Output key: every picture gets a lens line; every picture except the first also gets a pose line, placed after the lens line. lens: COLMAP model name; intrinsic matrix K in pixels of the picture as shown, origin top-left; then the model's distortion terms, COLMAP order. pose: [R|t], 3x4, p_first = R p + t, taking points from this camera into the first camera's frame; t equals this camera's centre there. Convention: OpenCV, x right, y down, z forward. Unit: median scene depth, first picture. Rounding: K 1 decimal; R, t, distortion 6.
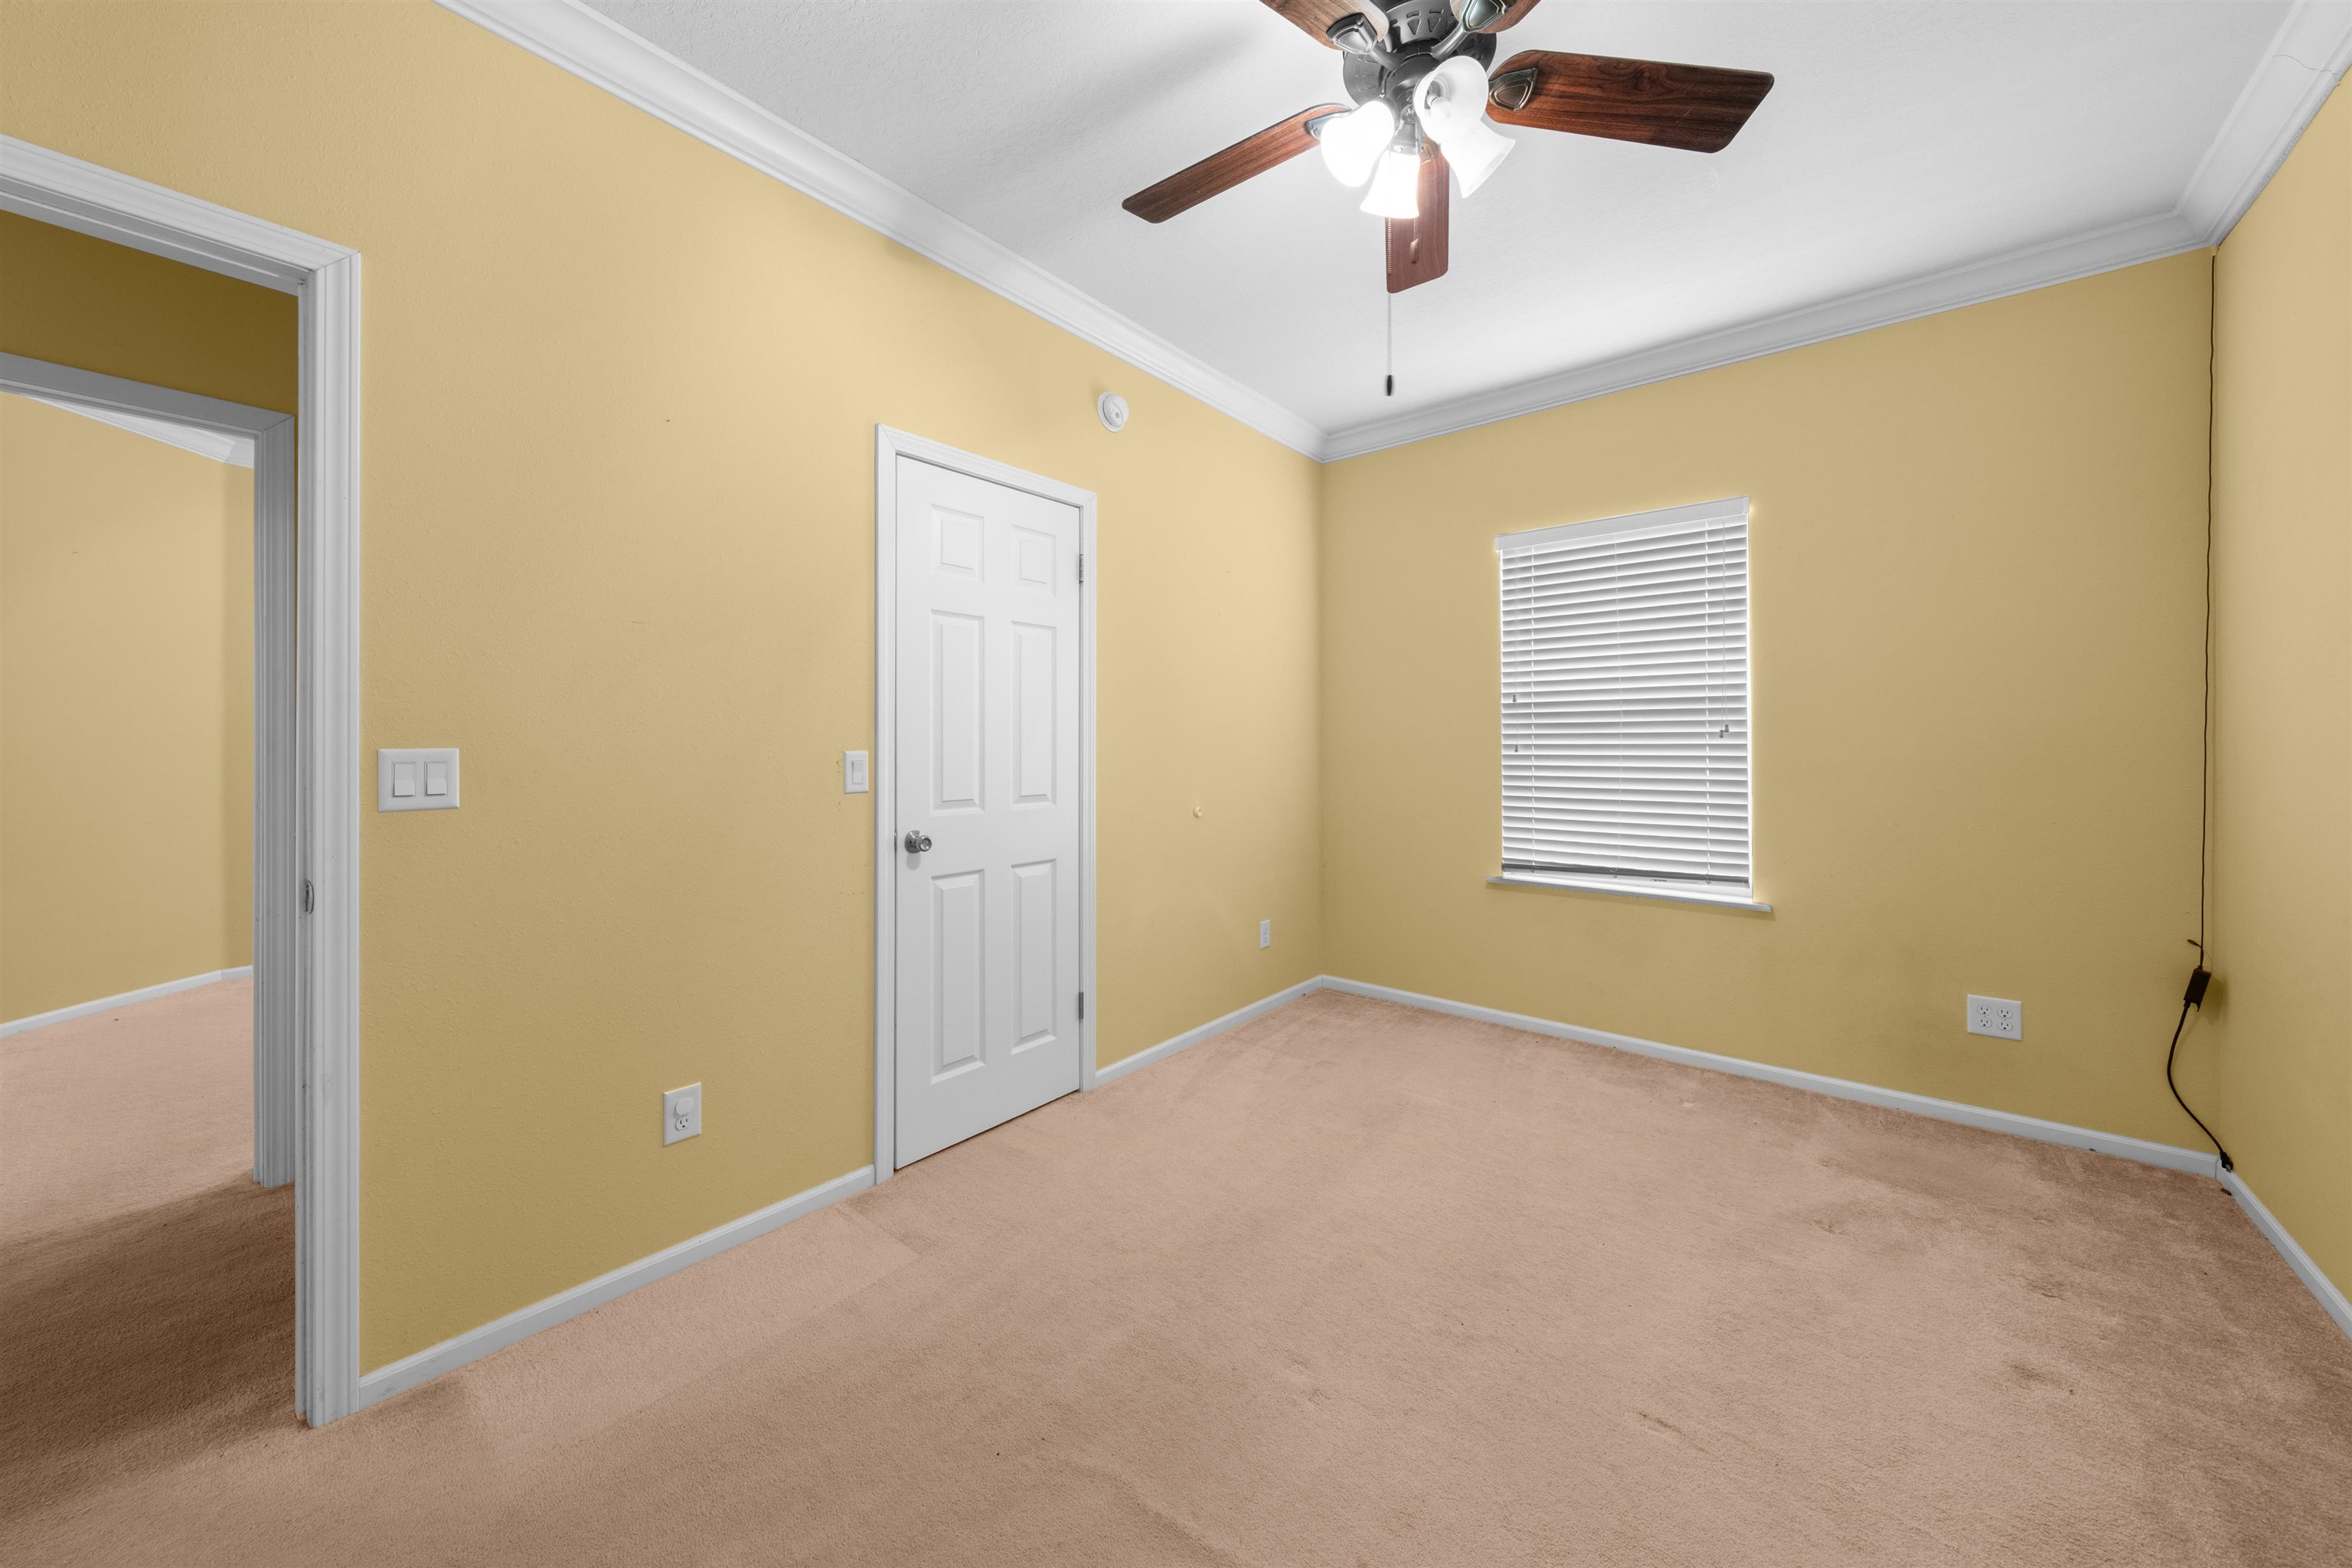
lens RADIAL K [[830.8, 0, 1174.1], [0, 830.8, 743.8], [0, 0, 1]] dist [0.000187, -0.000066]
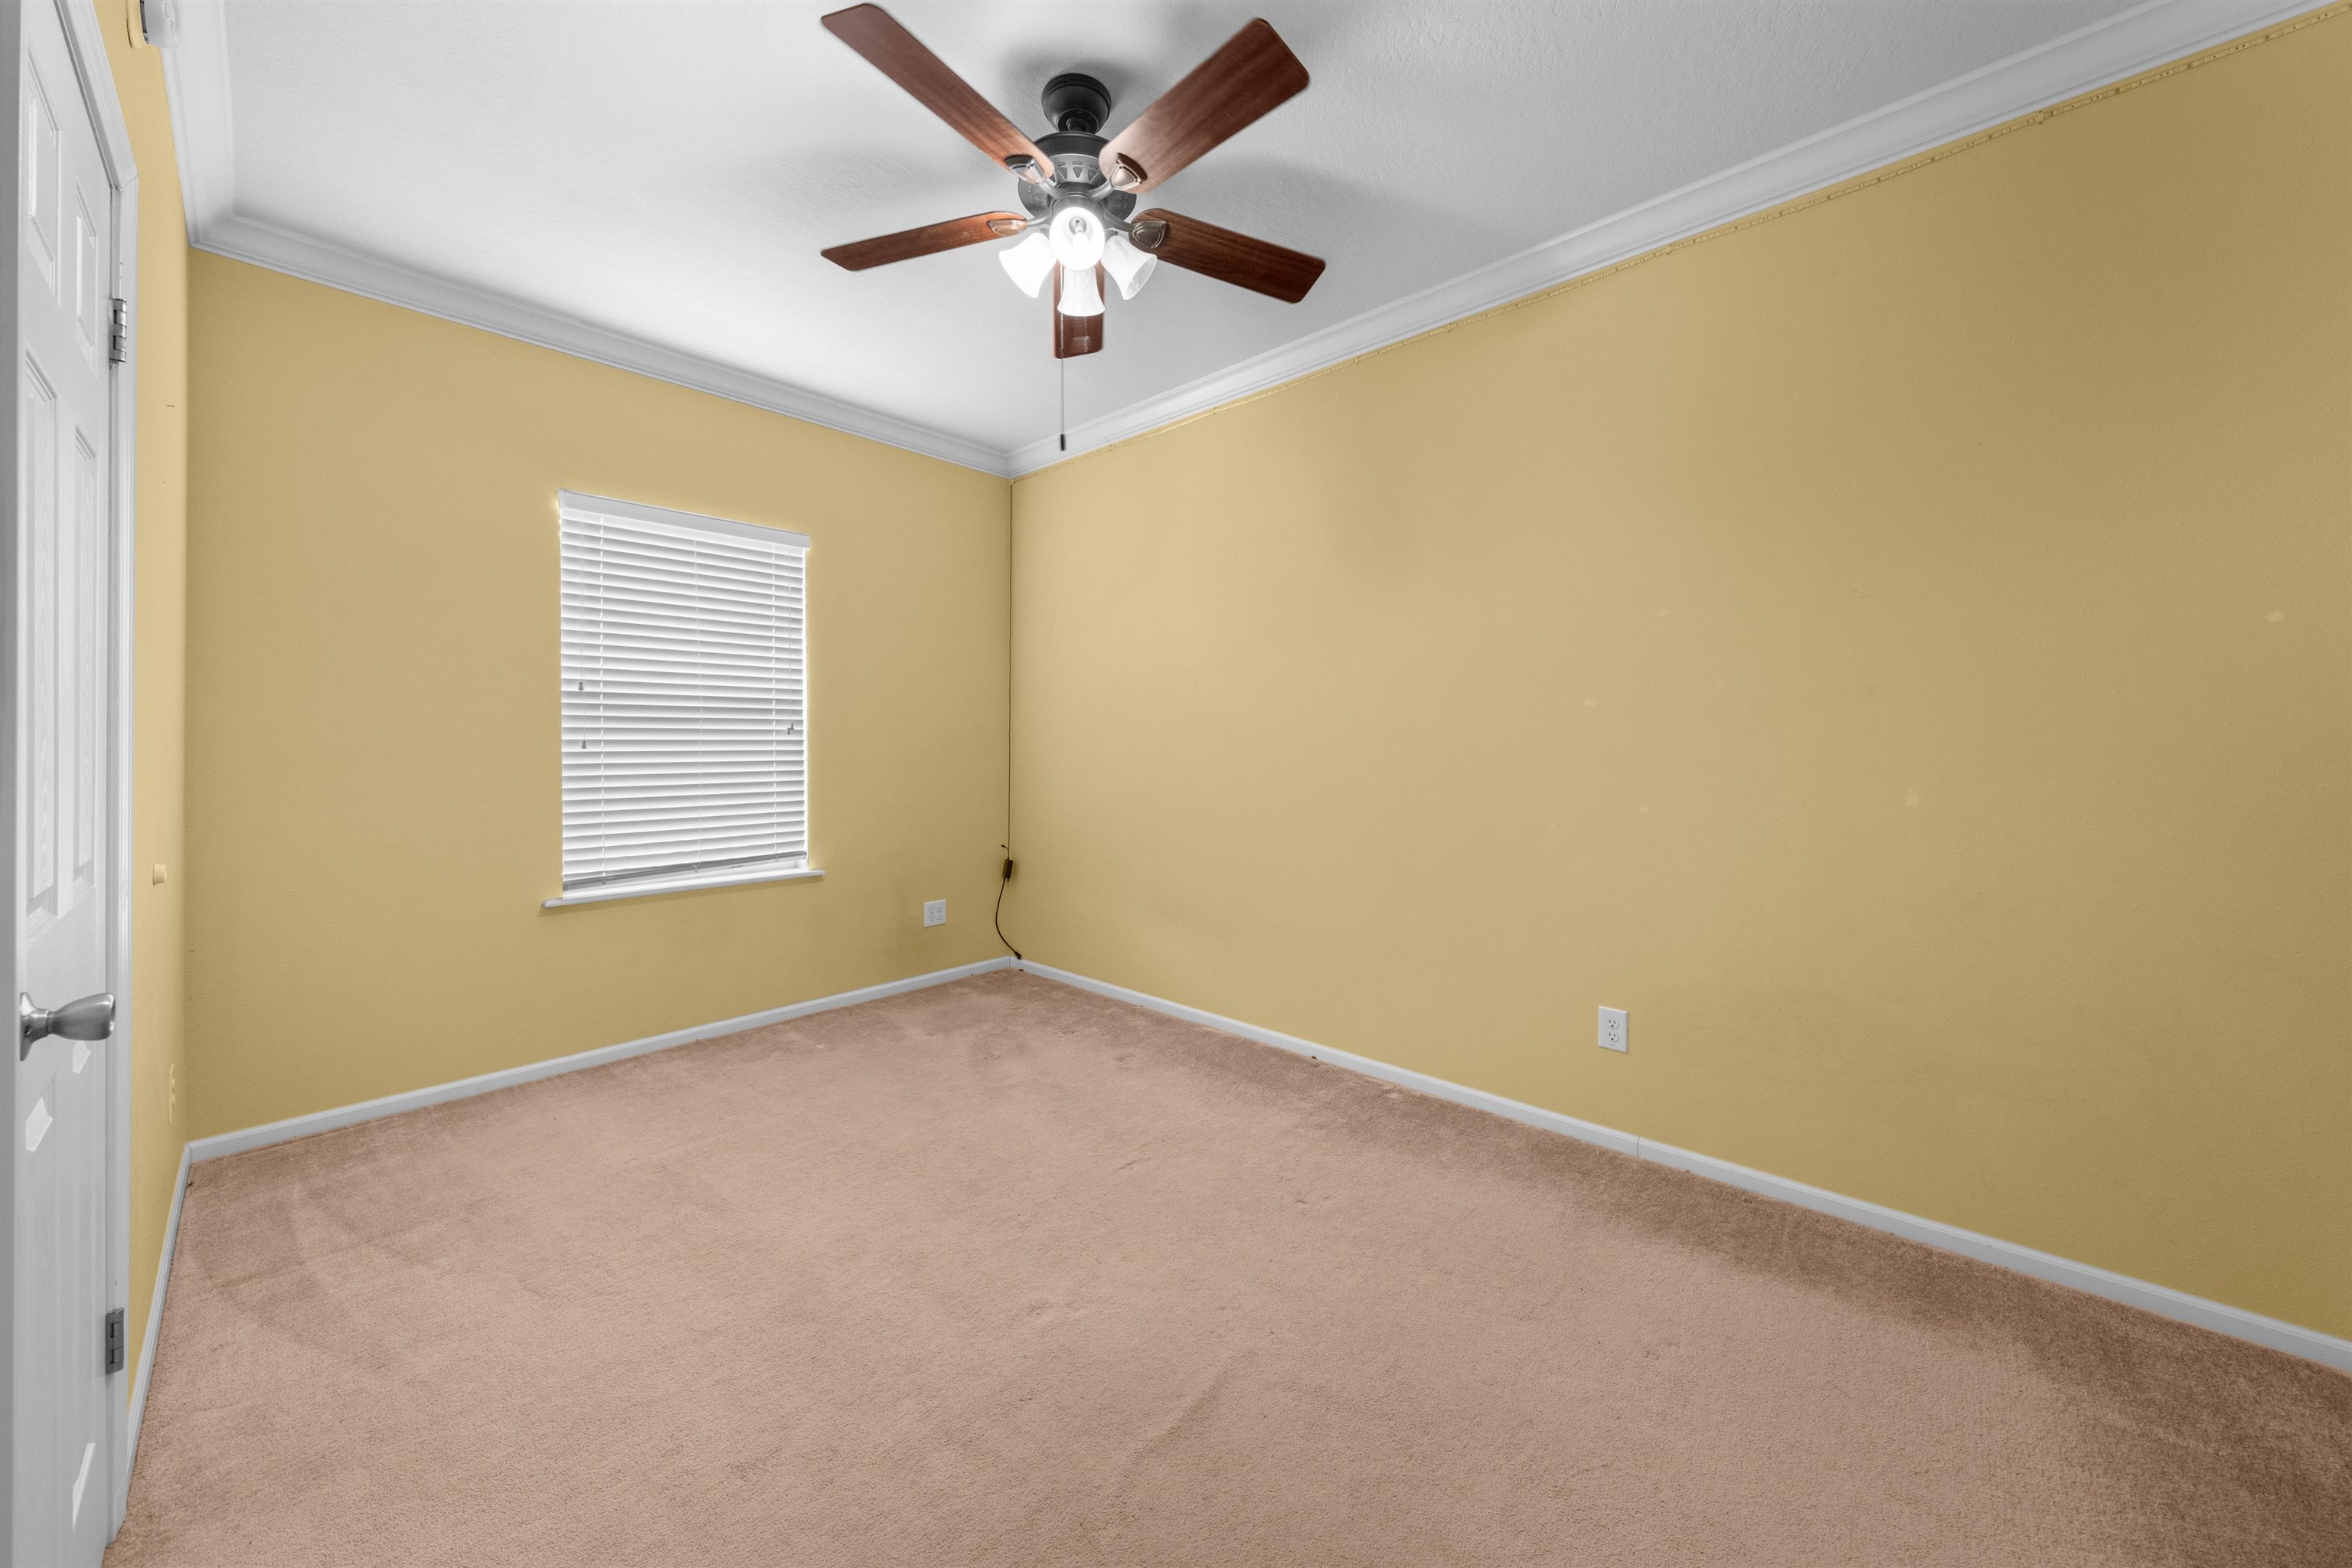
lens RADIAL K [[830.8, 0, 1174.1], [0, 830.8, 743.8], [0, 0, 1]] dist [0.000187, -0.000066]
pose [[0.049370, -0.003183, 0.998775, -0.474437], [-0.002540, 0.999991, 0.003313, 0.000472], [-0.998777, -0.002700, 0.049361, 0.393647]]
